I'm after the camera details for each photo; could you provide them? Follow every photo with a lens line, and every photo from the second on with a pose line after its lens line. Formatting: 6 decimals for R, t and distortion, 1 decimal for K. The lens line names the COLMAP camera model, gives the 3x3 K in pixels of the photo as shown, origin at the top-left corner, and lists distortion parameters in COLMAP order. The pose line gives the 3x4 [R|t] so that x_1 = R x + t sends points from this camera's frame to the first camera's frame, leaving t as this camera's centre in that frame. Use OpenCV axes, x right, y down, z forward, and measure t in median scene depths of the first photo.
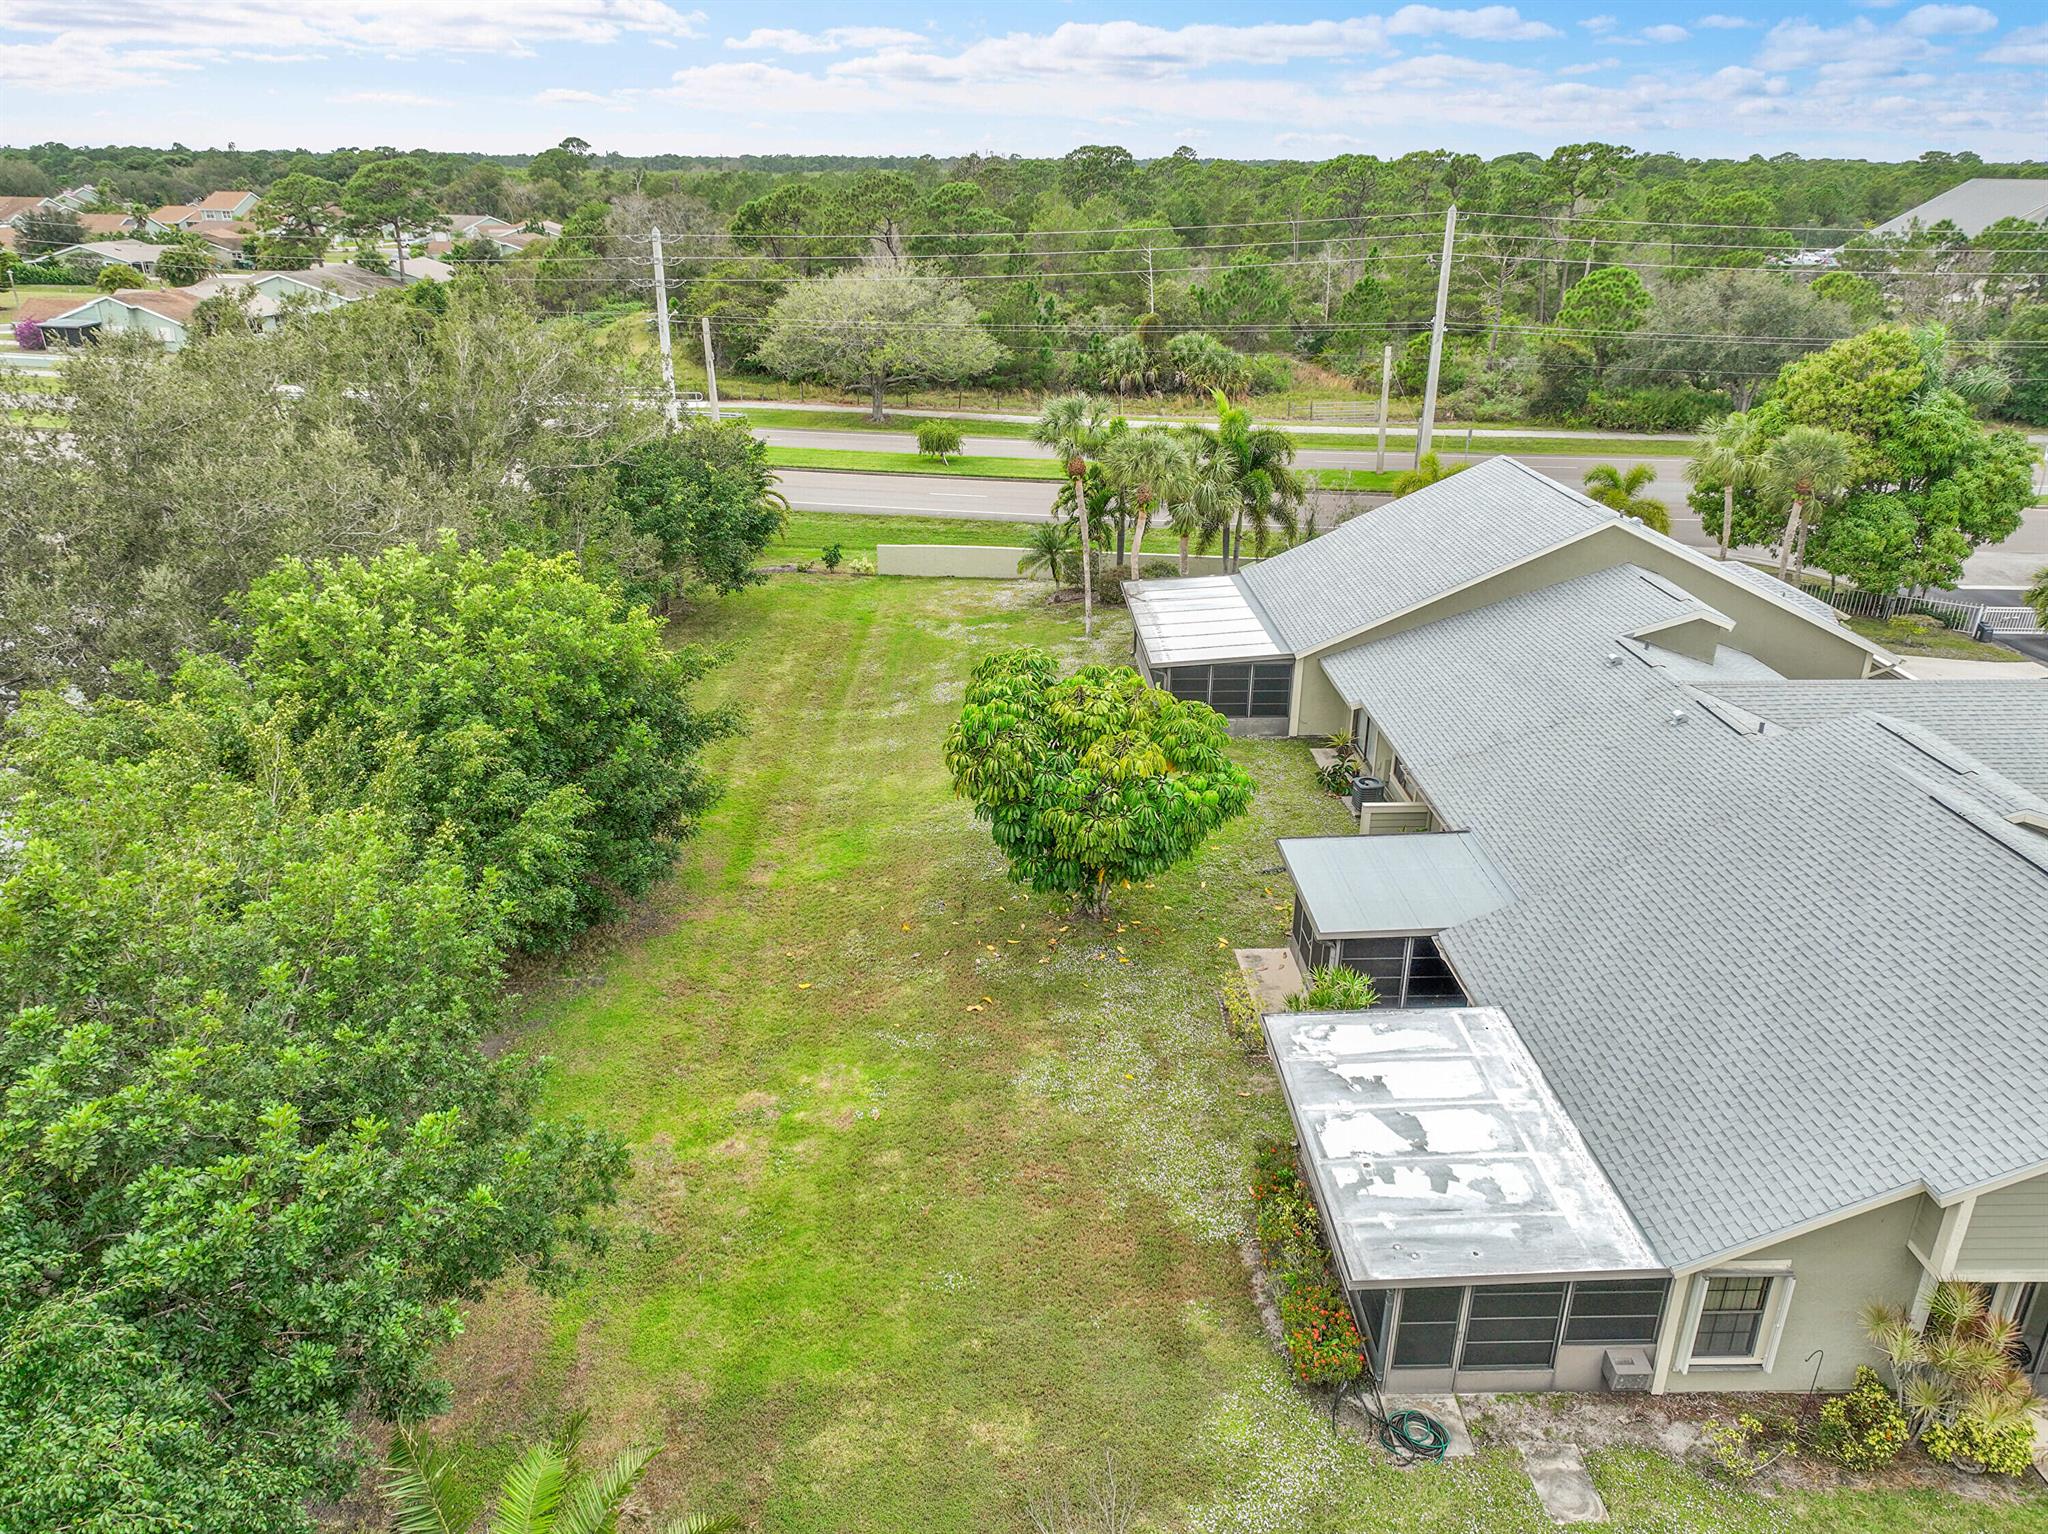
lens RADIAL K [[1433.3, 0, 1040.4], [0, 1433.3, 761.8], [0, 0, 1]] dist [0.005548, -0.000675]
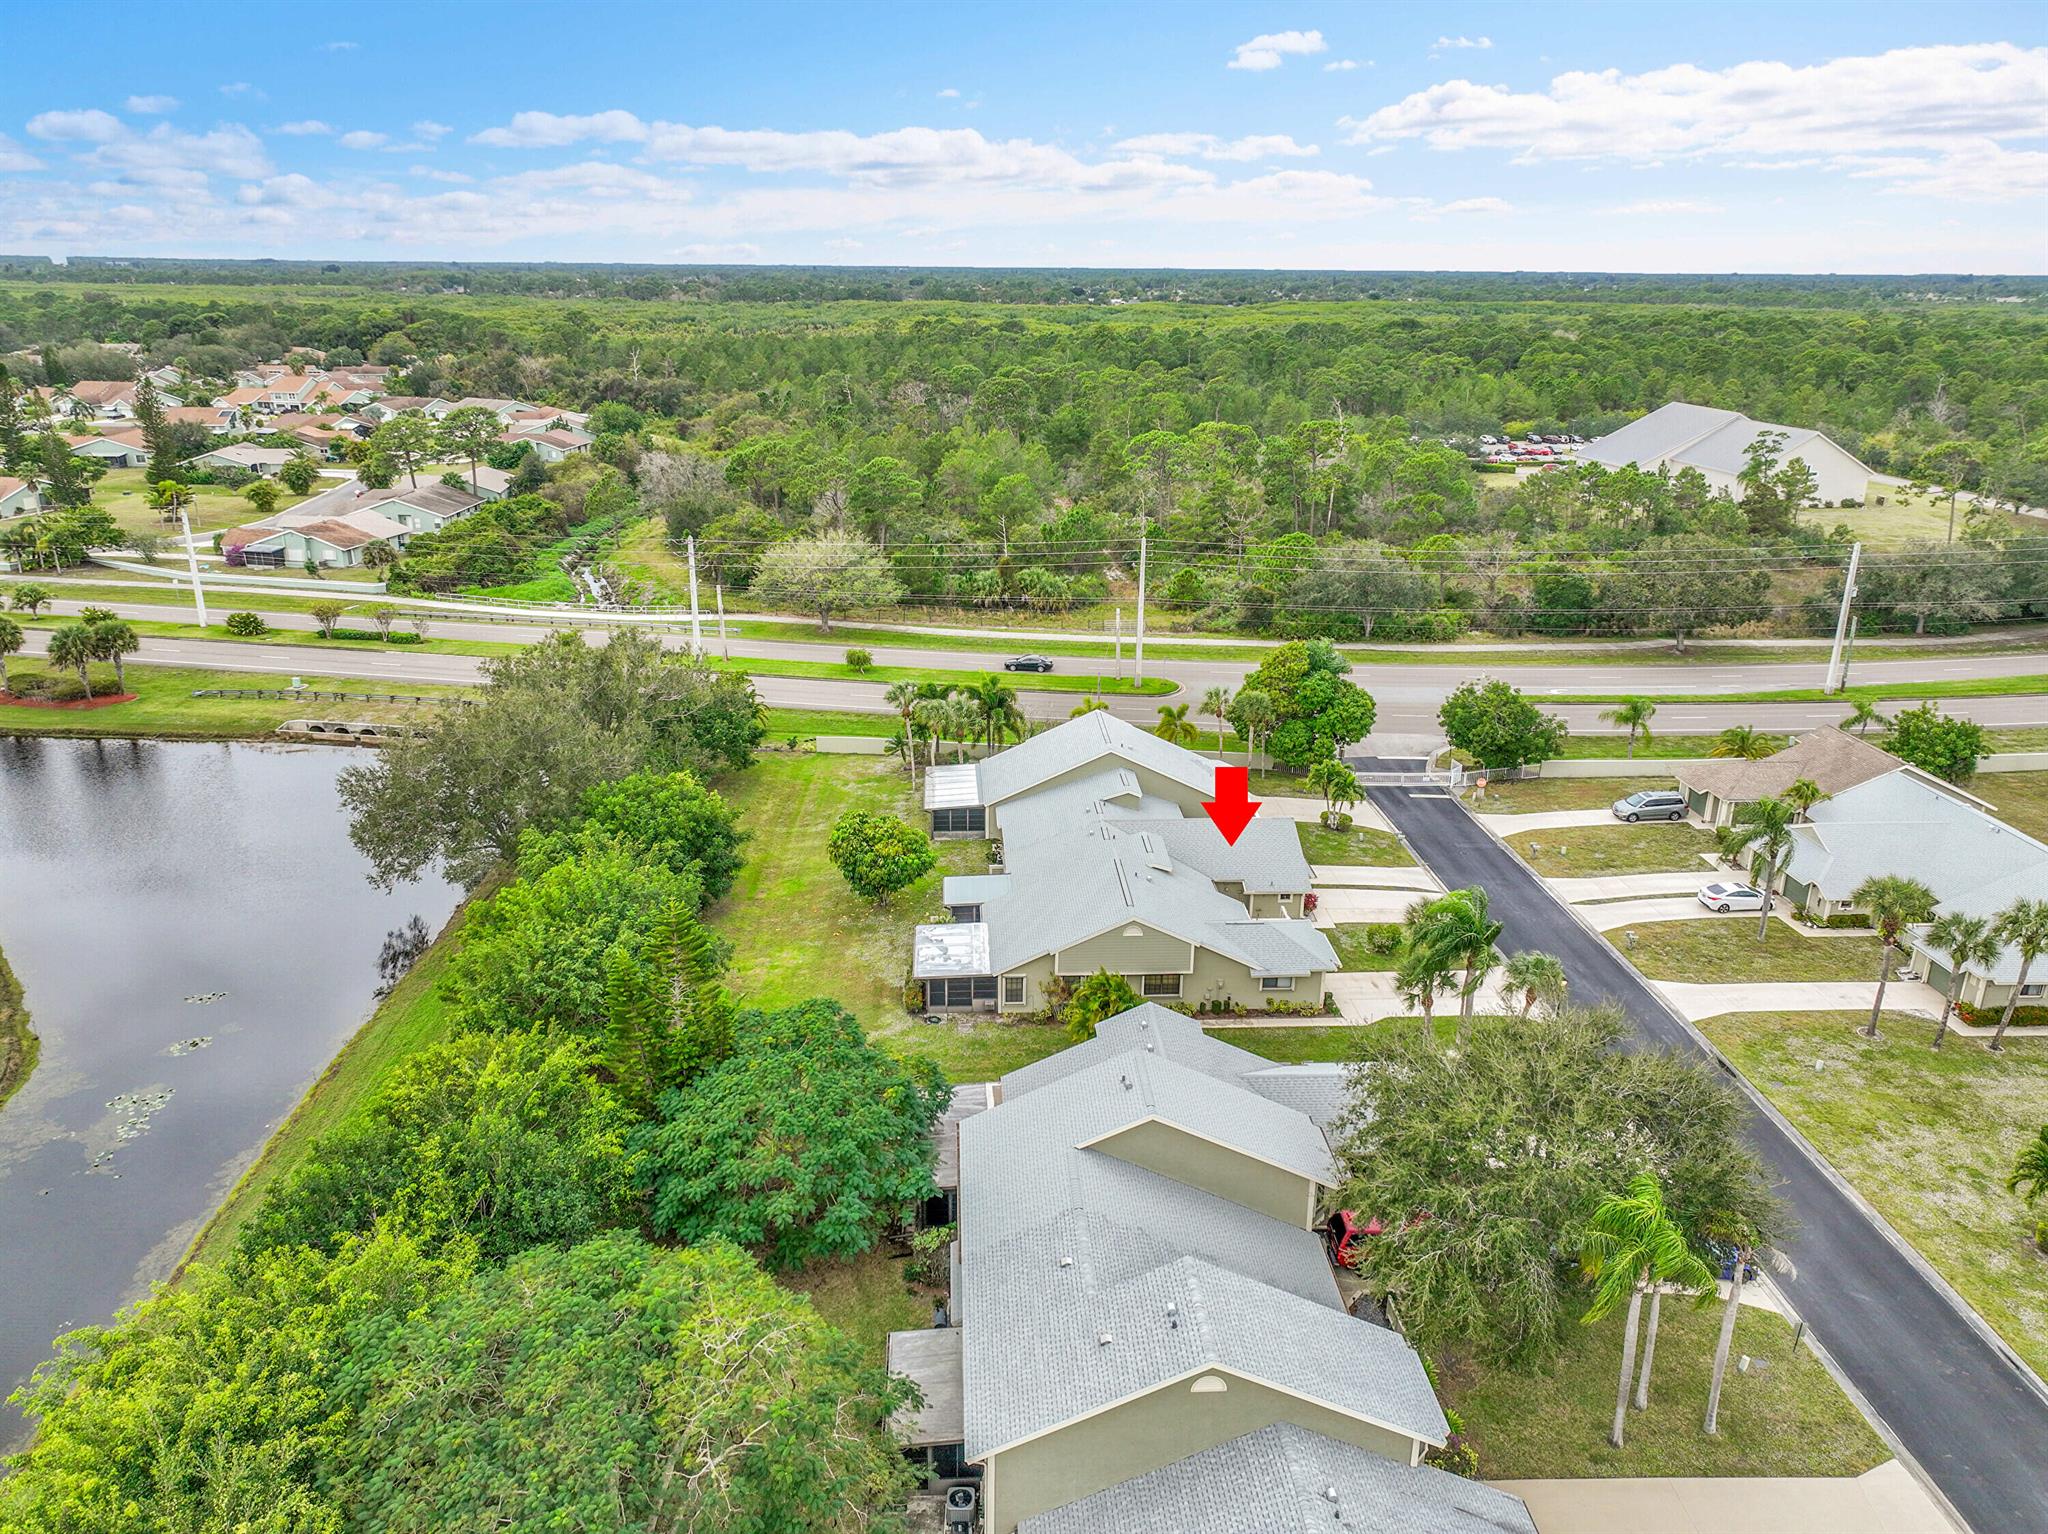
lens RADIAL K [[1426.2, 0, 1024.0], [0, 1426.2, 767.0], [0, 0, 1]] dist [0.001401, 0.006478]
pose [[0.999934, -0.004133, 0.010713, 0.184195], [0.004772, 0.998168, -0.060315, 0.004748], [-0.010444, 0.060362, 0.998122, -1.156914]]
